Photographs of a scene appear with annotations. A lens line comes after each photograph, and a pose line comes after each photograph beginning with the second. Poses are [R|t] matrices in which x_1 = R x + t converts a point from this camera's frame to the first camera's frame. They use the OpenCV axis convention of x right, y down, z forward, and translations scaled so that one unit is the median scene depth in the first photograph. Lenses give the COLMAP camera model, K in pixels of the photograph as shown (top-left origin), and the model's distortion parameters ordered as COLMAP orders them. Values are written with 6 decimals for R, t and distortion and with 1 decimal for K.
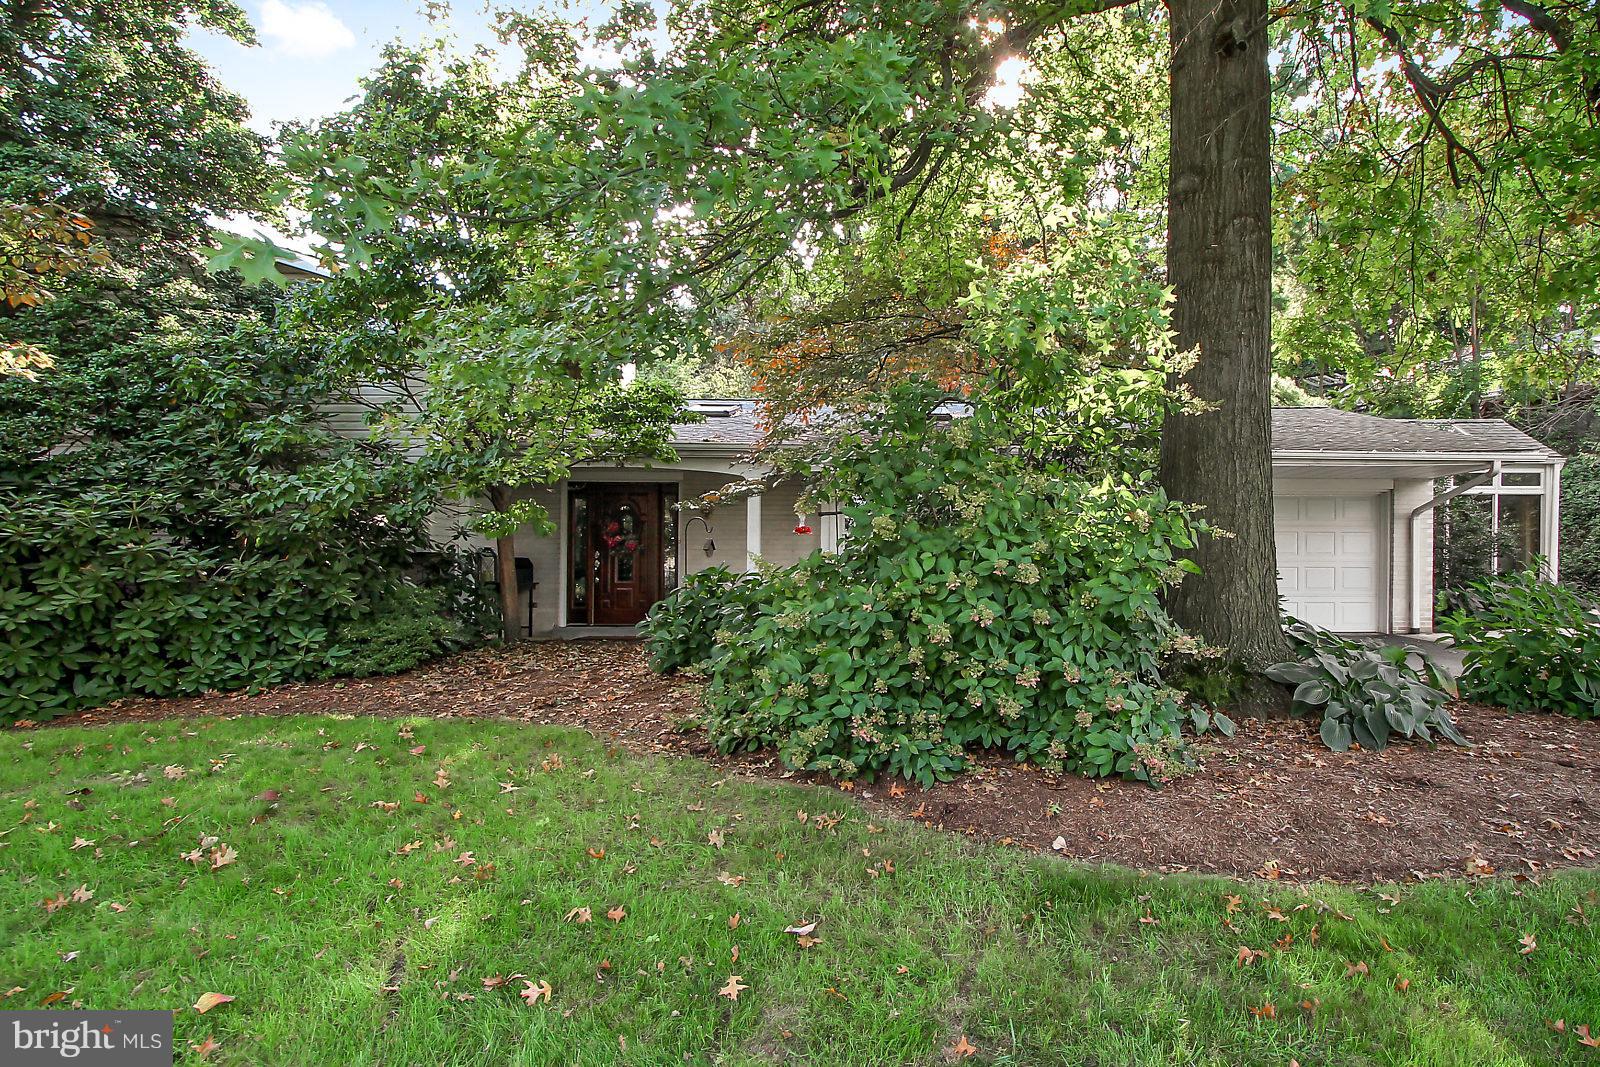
lens RADIAL K [[744.5, 0, 791.8], [0, 744.5, 527.5], [0, 0, 1]] dist [-0.011777, -0.000134]
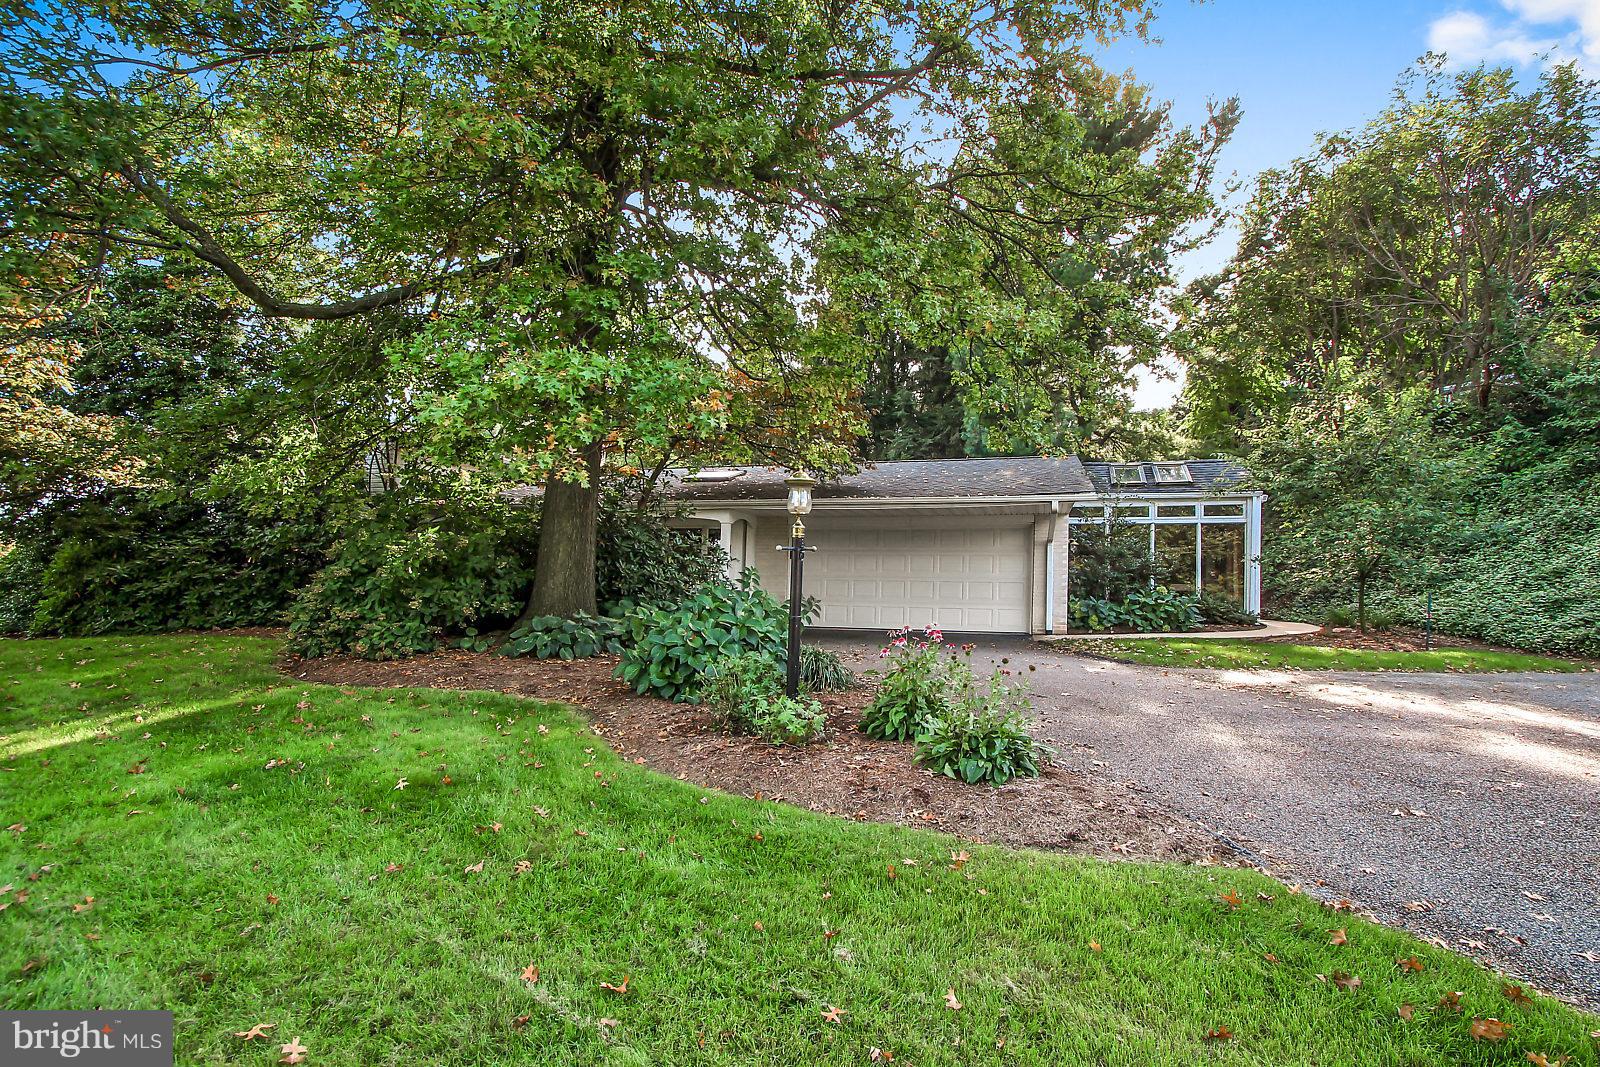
lens RADIAL K [[744.5, 0, 791.8], [0, 744.5, 527.5], [0, 0, 1]] dist [-0.011777, -0.000134]
pose [[0.967228, -0.011398, -0.253652, 1.270638], [0.002633, 0.999389, -0.034867, 0.002421], [0.253894, 0.033056, 0.966667, -0.631305]]
